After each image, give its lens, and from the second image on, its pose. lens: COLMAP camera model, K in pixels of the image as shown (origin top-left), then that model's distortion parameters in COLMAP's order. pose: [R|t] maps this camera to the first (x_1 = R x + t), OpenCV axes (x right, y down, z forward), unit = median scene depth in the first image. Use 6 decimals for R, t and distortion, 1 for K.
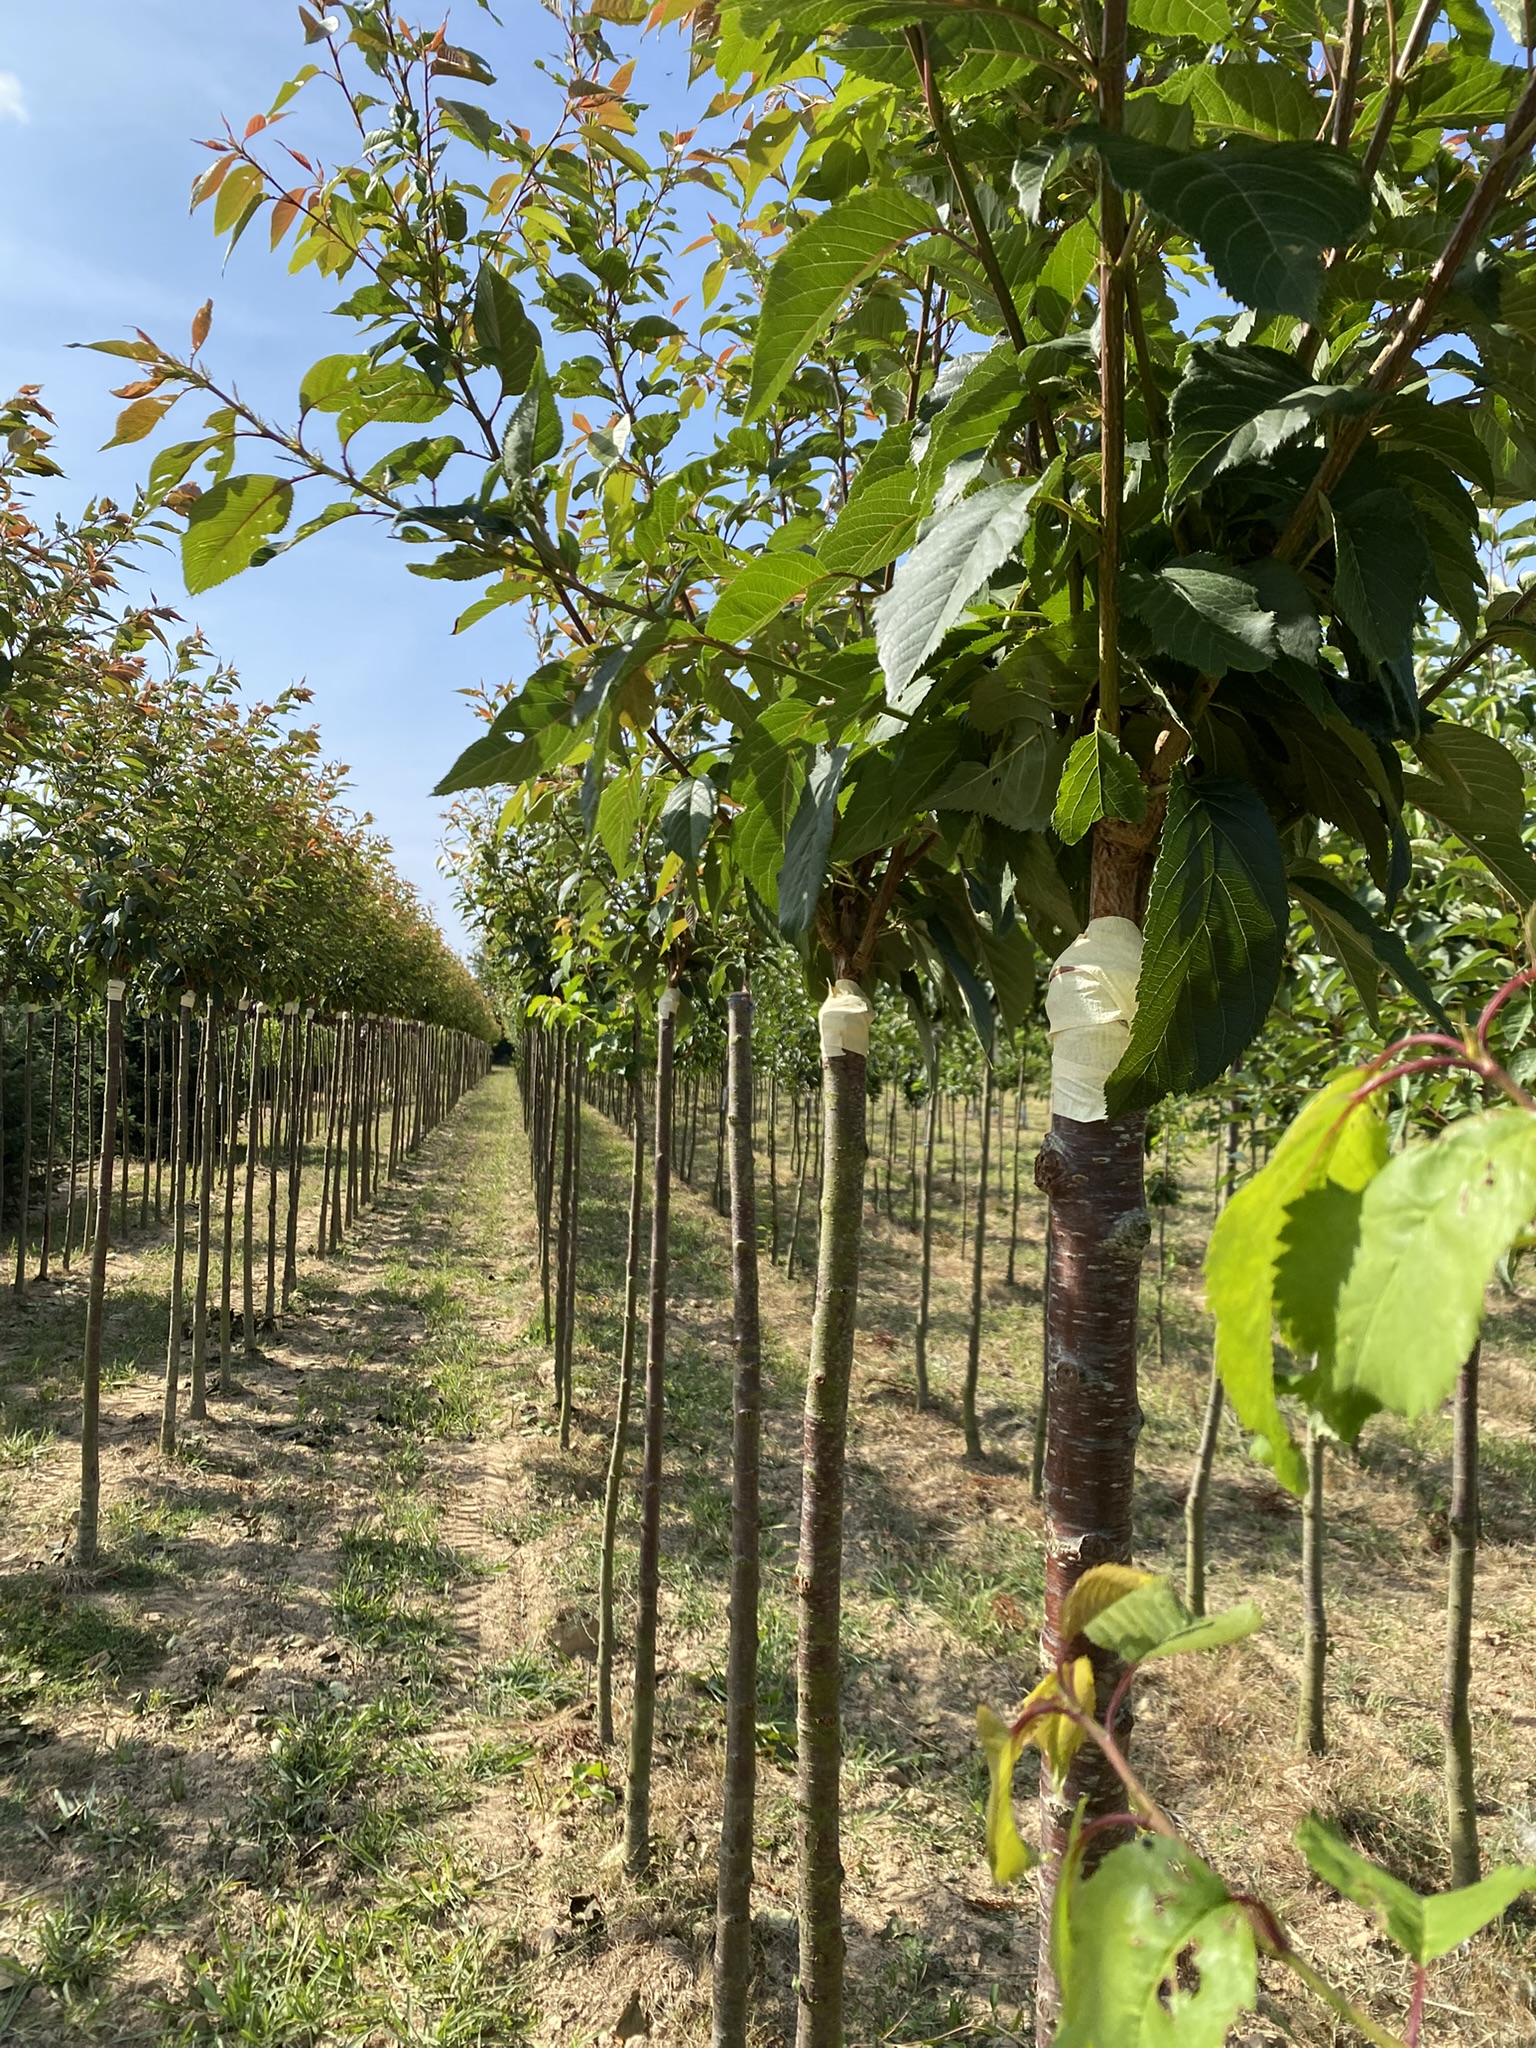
lens RADIAL K [[1554.7, 0, 811.3], [0, 1554.7, 975.1], [0, 0, 1]] dist [0.026698, -0.021606]
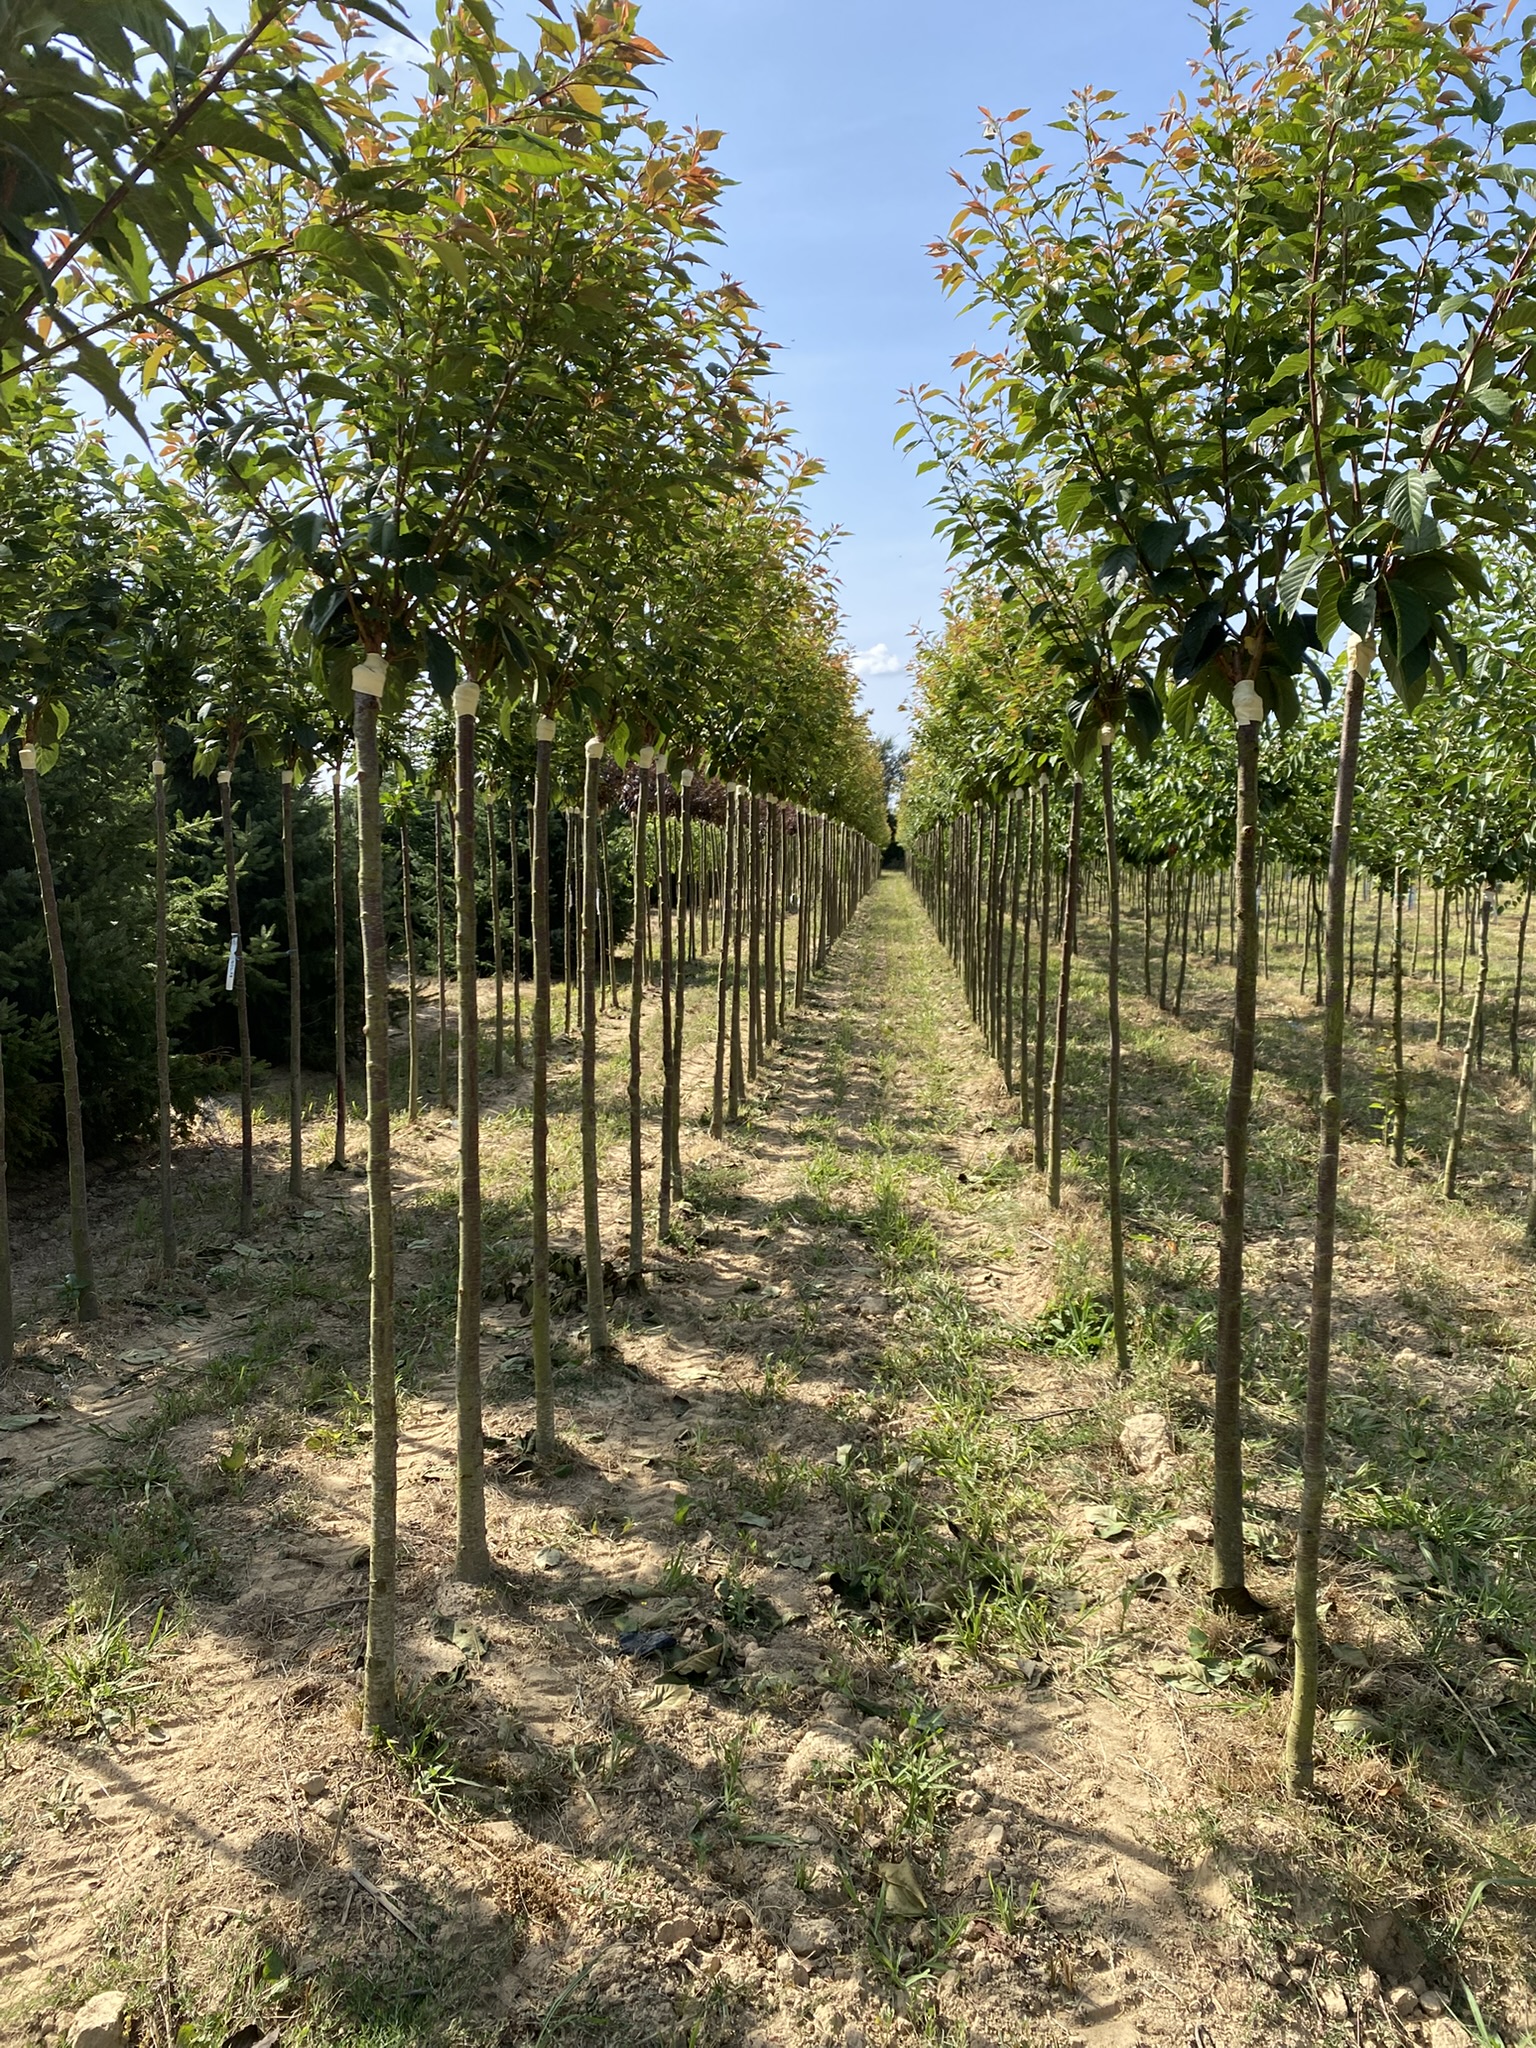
lens RADIAL K [[1554.7, 0, 772.4], [0, 1554.7, 1023.0], [0, 0, 1]] dist [0.026698, -0.021606]
pose [[0.963822, 0.013862, -0.266188, -0.100660], [0.027610, 0.988083, 0.151429, 0.026000], [0.265115, -0.153300, 0.951952, 0.334414]]
